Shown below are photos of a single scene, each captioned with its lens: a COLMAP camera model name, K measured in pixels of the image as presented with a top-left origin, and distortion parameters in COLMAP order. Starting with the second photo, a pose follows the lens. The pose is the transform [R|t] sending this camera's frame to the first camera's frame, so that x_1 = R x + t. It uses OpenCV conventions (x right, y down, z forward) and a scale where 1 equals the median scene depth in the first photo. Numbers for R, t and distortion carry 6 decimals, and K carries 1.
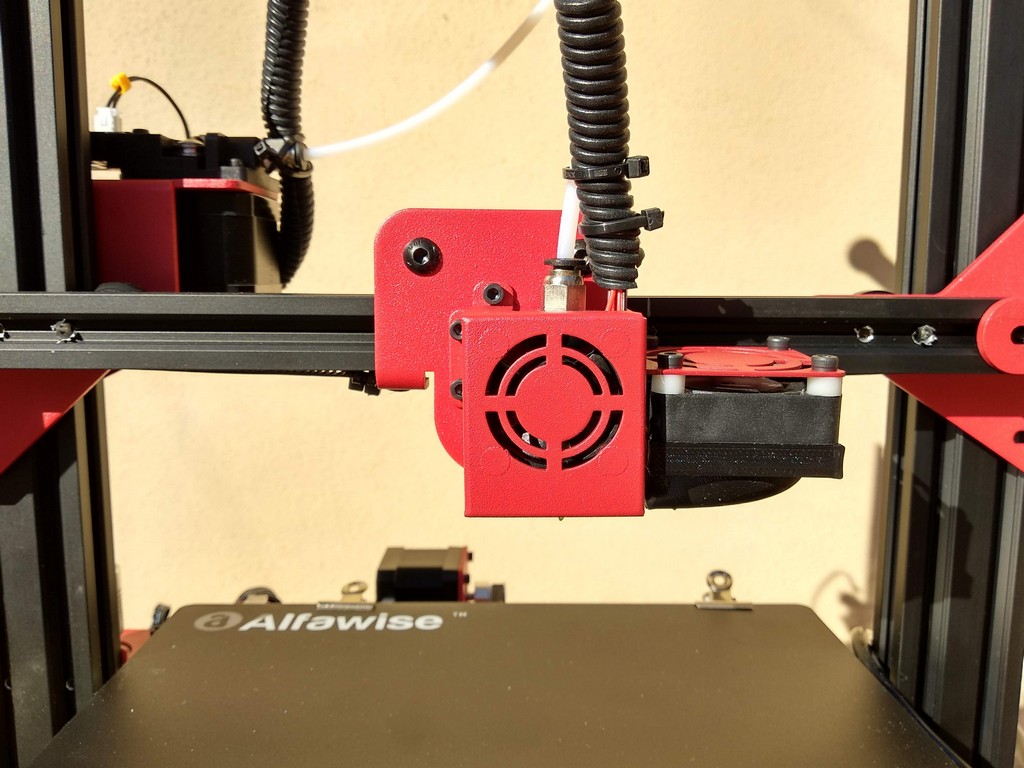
lens RADIAL K [[824.1, 0, 509.4], [0, 824.1, 382.8], [0, 0, 1]] dist [0.023995, -0.065544]
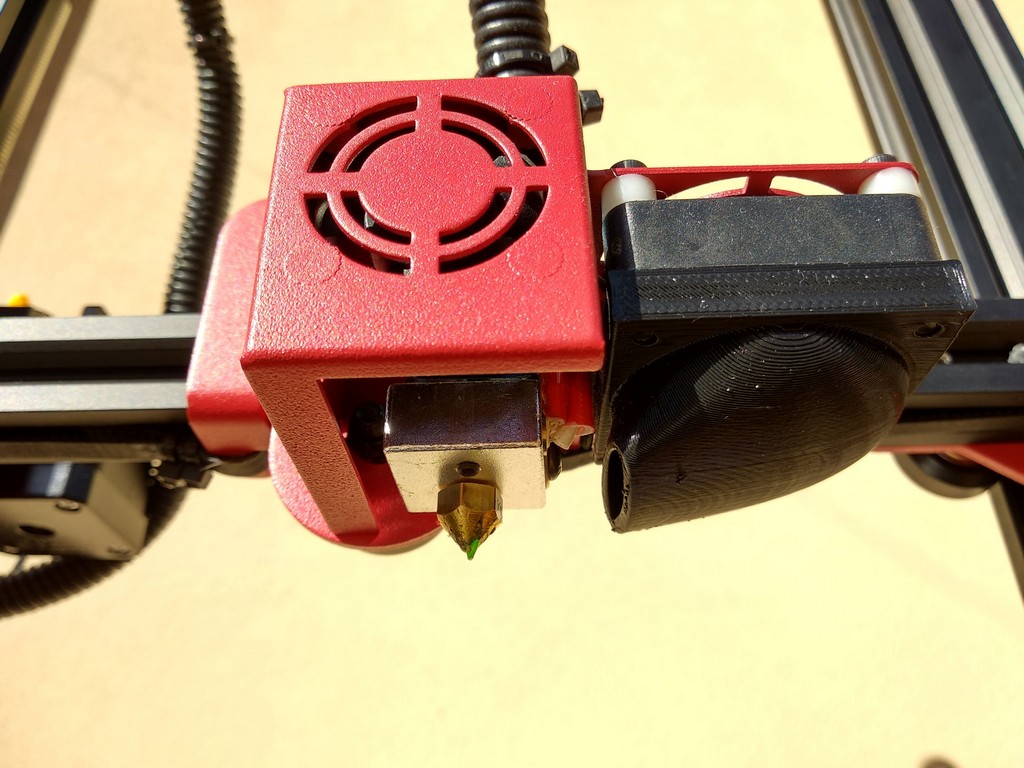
lens RADIAL K [[824.1, 0, 513.4], [0, 824.1, 383.6], [0, 0, 1]] dist [0.023995, -0.065544]
pose [[0.999901, -0.013311, 0.004490, 0.109343], [0.013214, 0.782796, -0.622138, 0.488357], [0.004767, 0.622135, 0.782895, 0.638953]]
